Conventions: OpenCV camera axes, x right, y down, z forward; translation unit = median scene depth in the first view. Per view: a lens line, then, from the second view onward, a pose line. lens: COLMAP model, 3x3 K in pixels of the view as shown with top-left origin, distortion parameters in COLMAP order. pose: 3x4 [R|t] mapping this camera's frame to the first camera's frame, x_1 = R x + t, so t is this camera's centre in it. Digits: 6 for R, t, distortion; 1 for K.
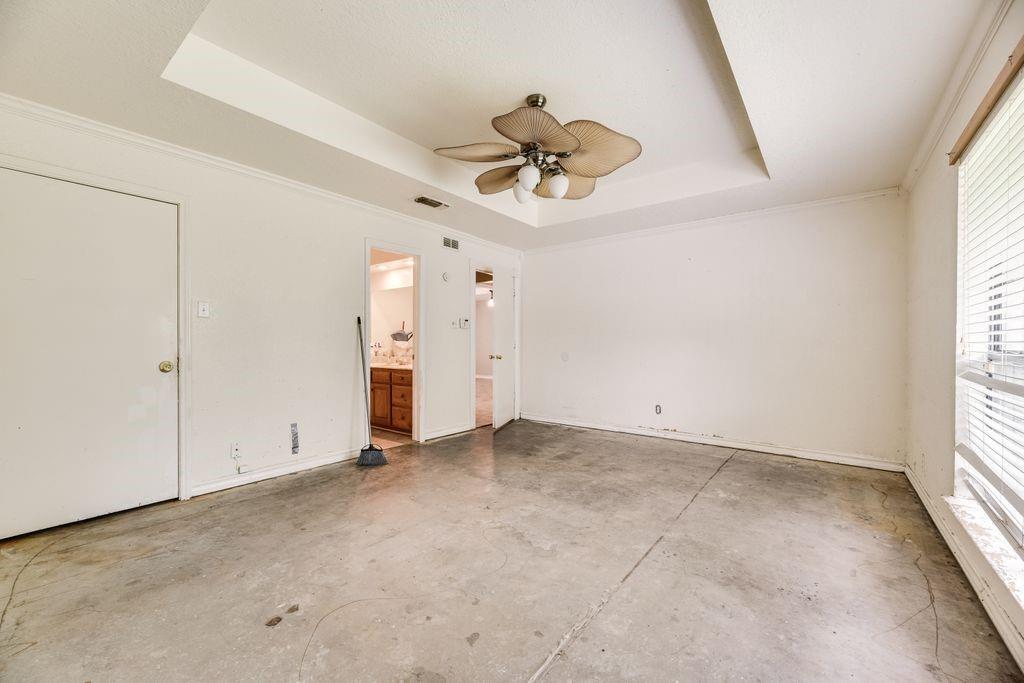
lens RADIAL K [[414.8, 0, 509.5], [0, 414.8, 341.0], [0, 0, 1]] dist [0.001412, 0.000225]
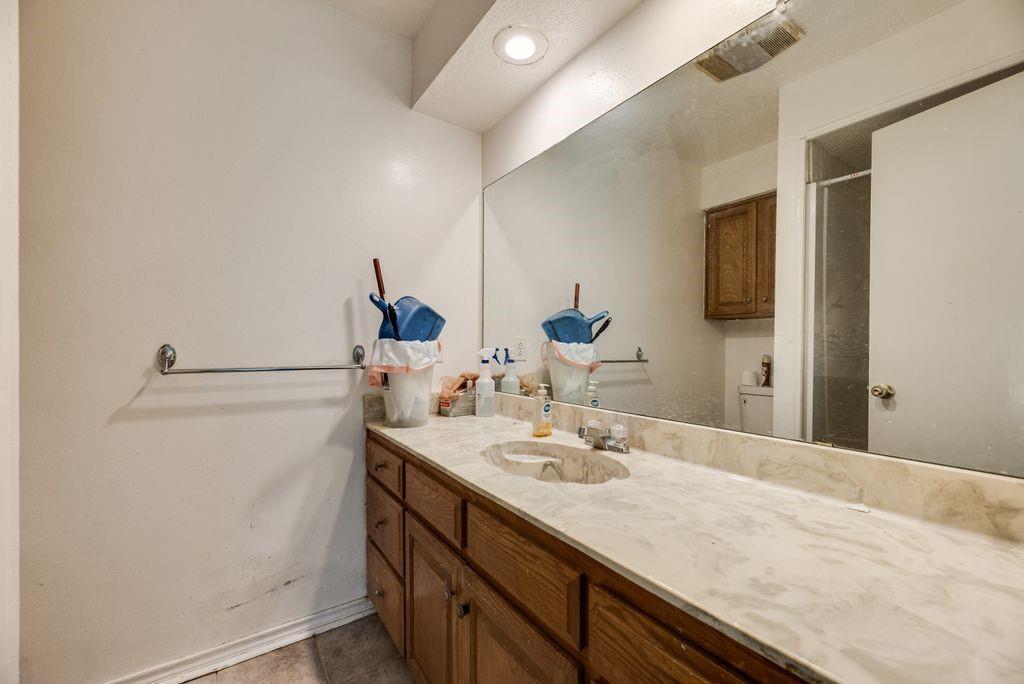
lens RADIAL K [[414.8, 0, 512.8], [0, 414.8, 340.1], [0, 0, 1]] dist [0.001412, 0.000225]
pose [[0.952525, -0.006504, -0.304392, -0.462275], [0.008631, 0.999947, 0.005641, -0.008101], [0.304339, -0.008000, 0.952530, 1.514608]]
